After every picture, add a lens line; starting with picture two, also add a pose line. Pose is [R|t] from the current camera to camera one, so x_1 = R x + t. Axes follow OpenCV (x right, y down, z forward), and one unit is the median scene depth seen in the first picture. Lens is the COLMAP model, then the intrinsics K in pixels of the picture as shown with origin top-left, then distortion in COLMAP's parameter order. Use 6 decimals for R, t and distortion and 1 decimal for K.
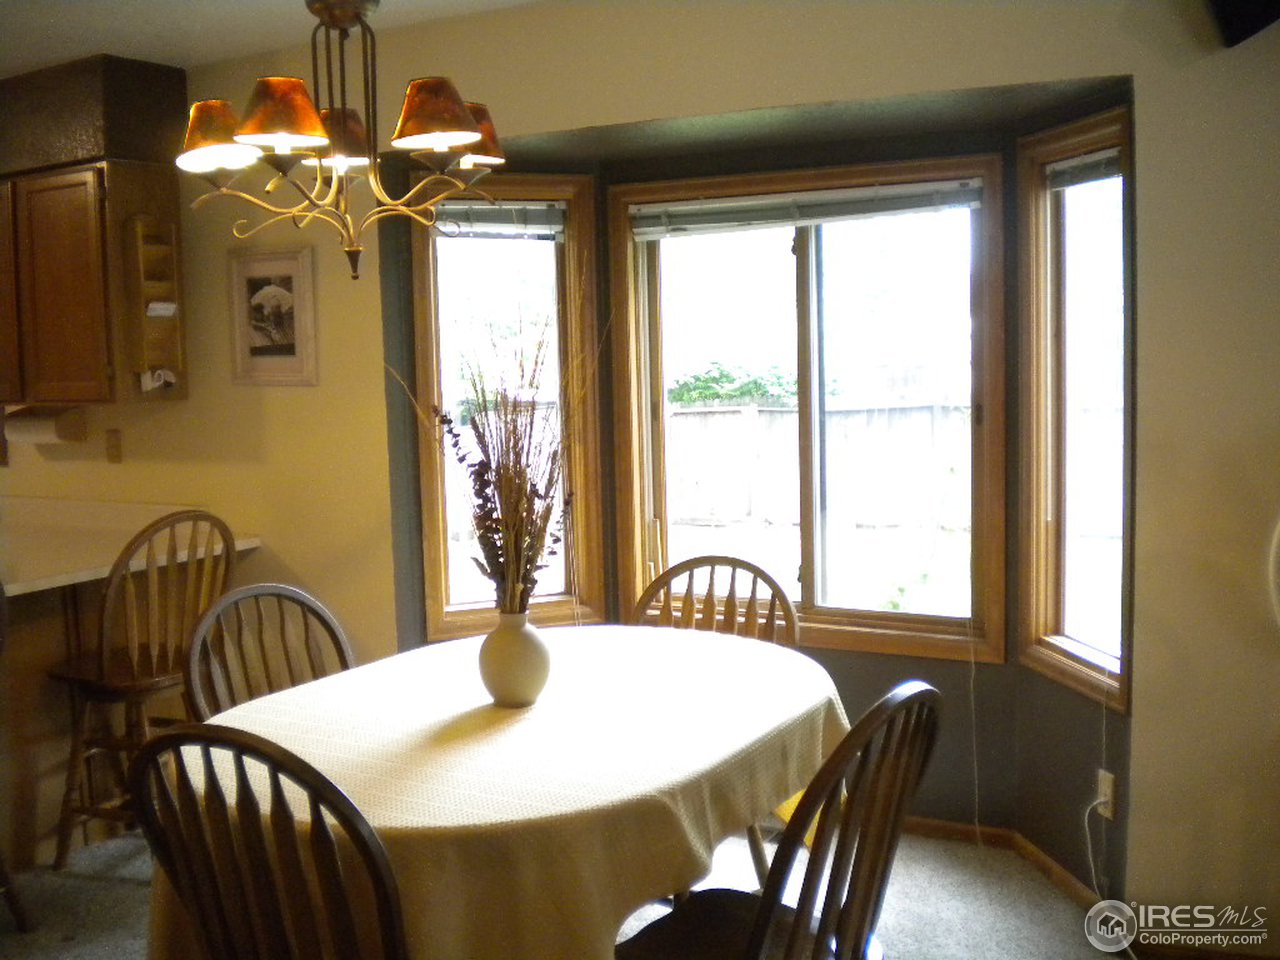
lens RADIAL K [[1351.6, 0, 656.5], [0, 1351.6, 474.7], [0, 0, 1]] dist [-0.062549, -0.203916]
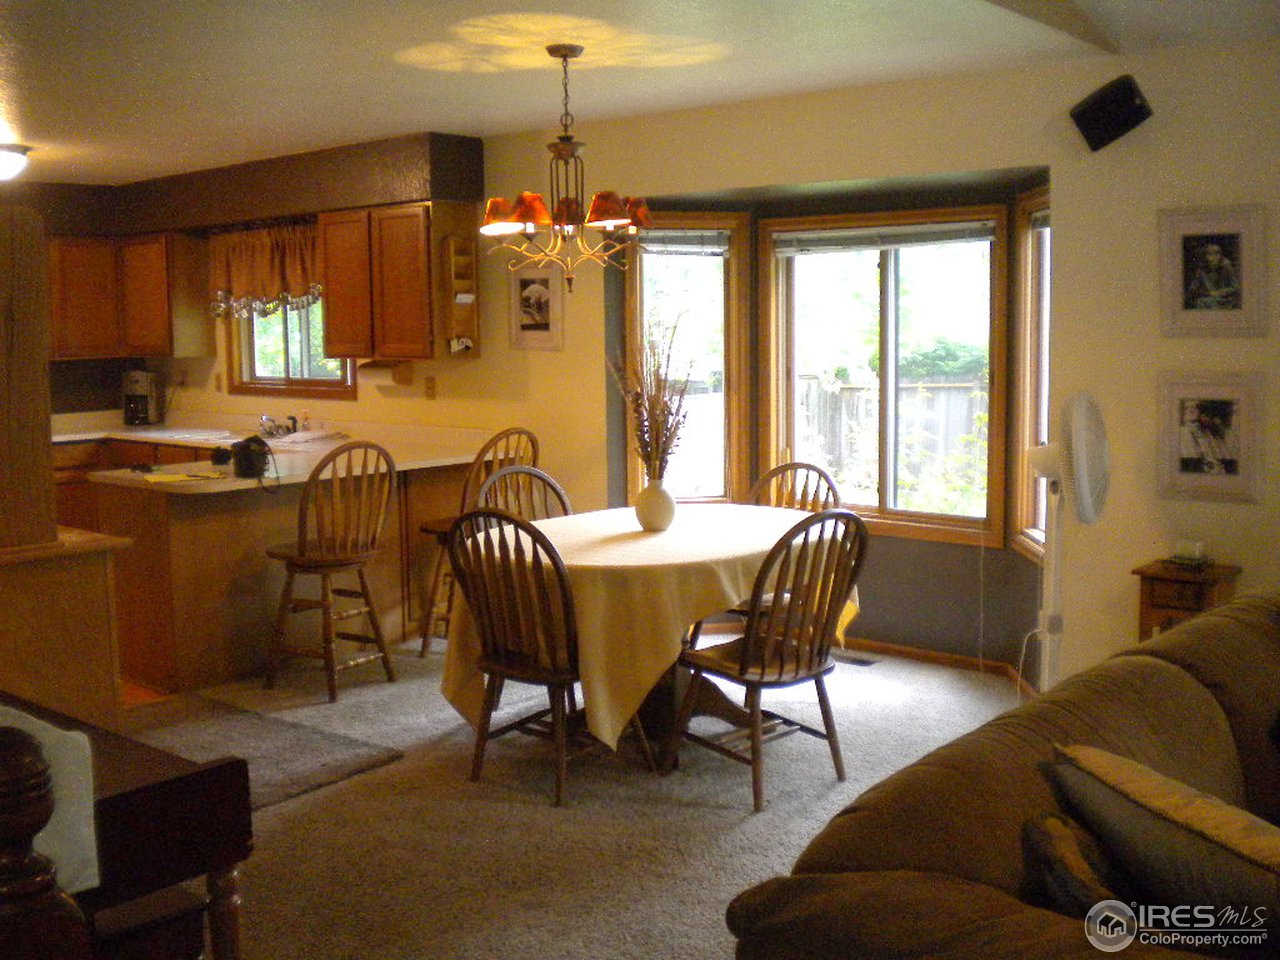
lens RADIAL K [[1351.6, 0, 656.5], [0, 1351.6, 474.7], [0, 0, 1]] dist [-0.062549, -0.203916]
pose [[0.979246, 0.038436, -0.198998, 0.162027], [-0.034932, 0.999167, 0.021089, 0.038302], [0.199643, -0.013700, 0.979773, -0.481988]]
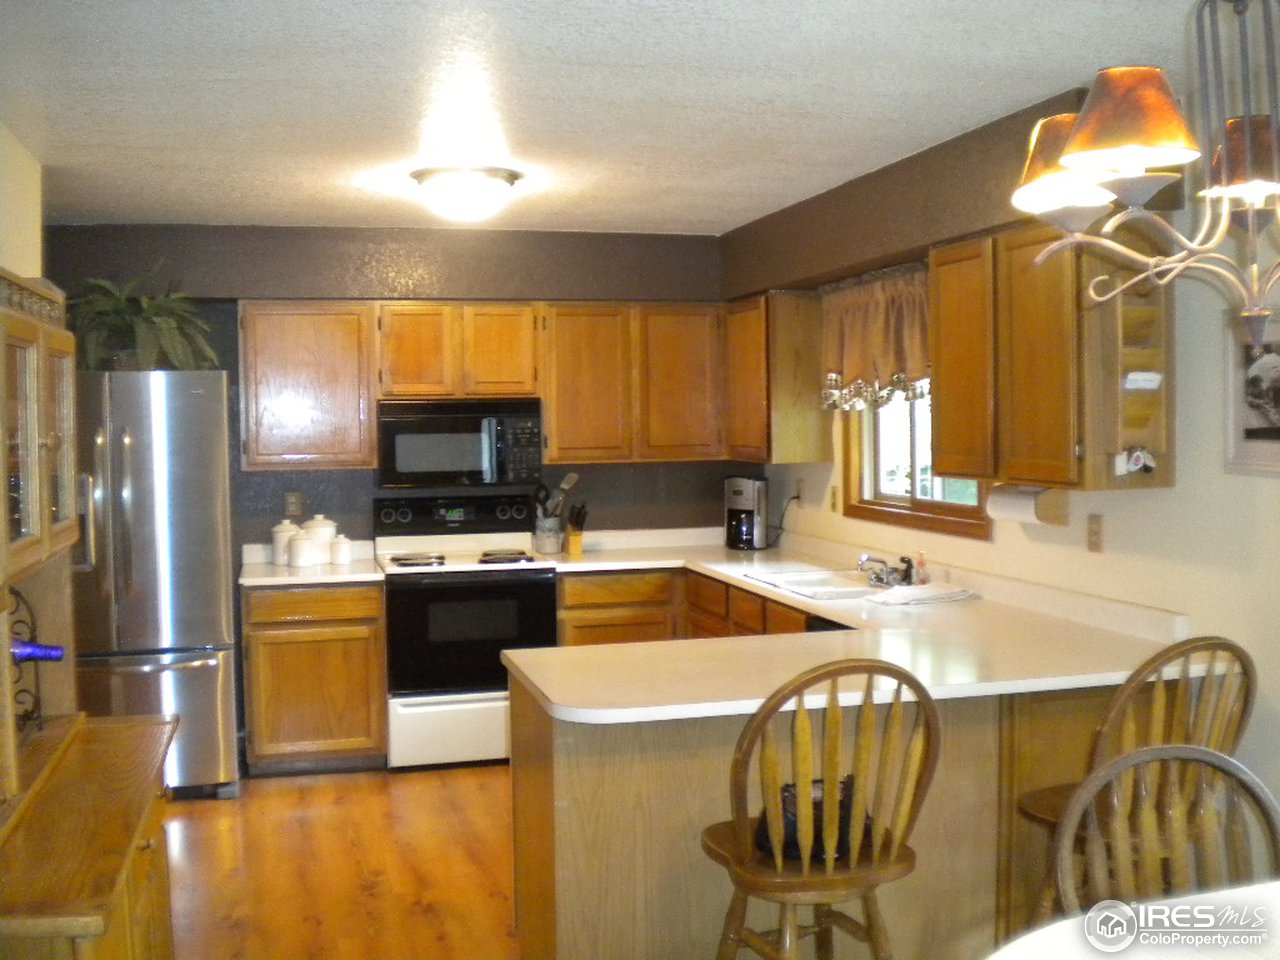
lens RADIAL K [[1351.6, 0, 656.5], [0, 1351.6, 474.7], [0, 0, 1]] dist [-0.062549, -0.203916]
pose [[0.701251, 0.048567, -0.711258, 0.020949], [-0.077797, 0.996932, -0.008628, -0.033010], [0.708657, 0.061384, 0.702878, 0.184956]]
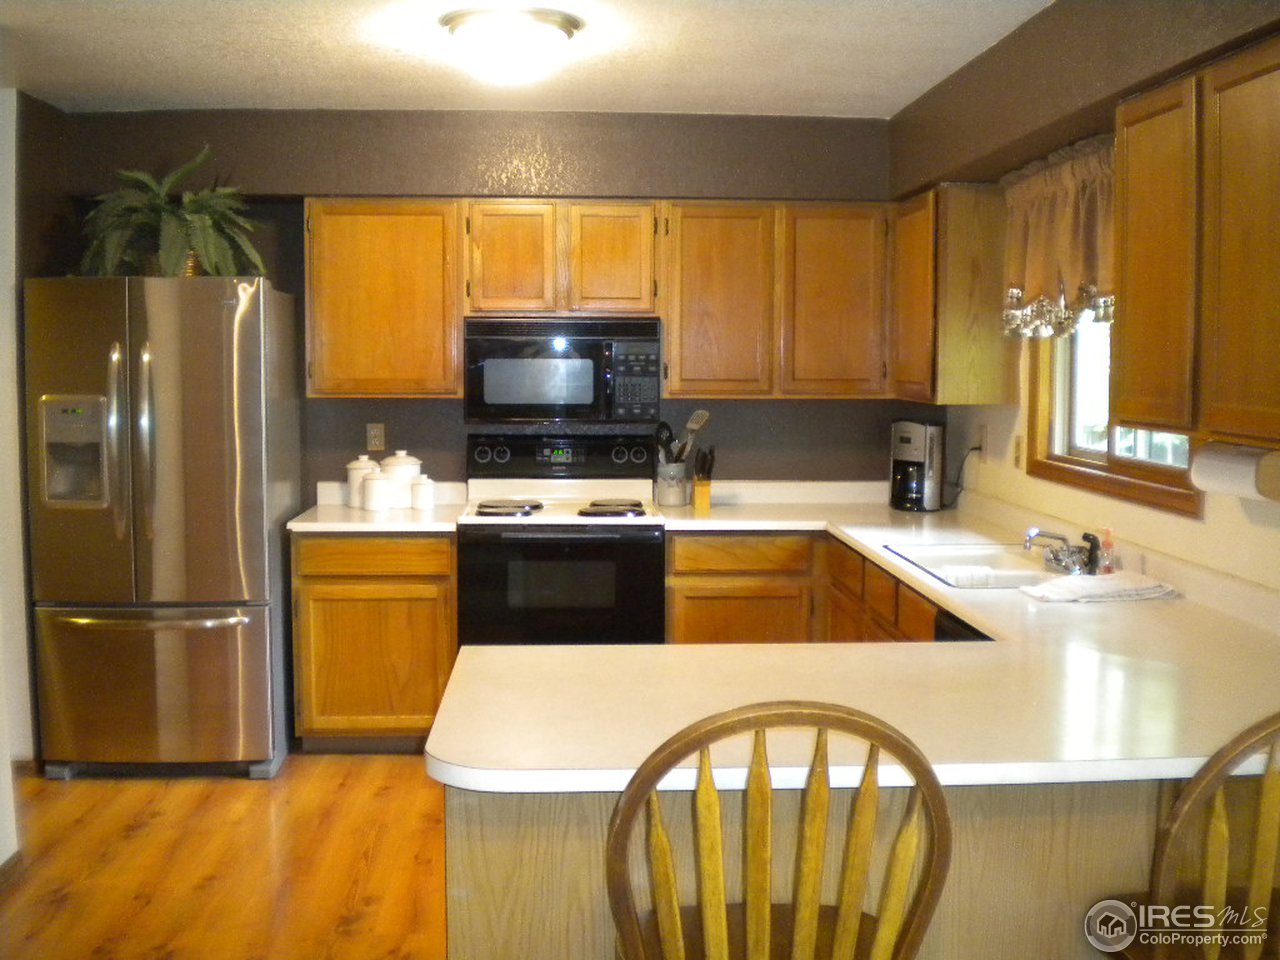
lens RADIAL K [[1351.6, 0, 656.5], [0, 1351.6, 474.7], [0, 0, 1]] dist [-0.062549, -0.203916]
pose [[0.542548, 0.102613, -0.833734, -0.097326], [-0.105273, 0.992992, 0.053708, -0.044385], [0.833402, 0.058630, 0.549548, 0.470892]]
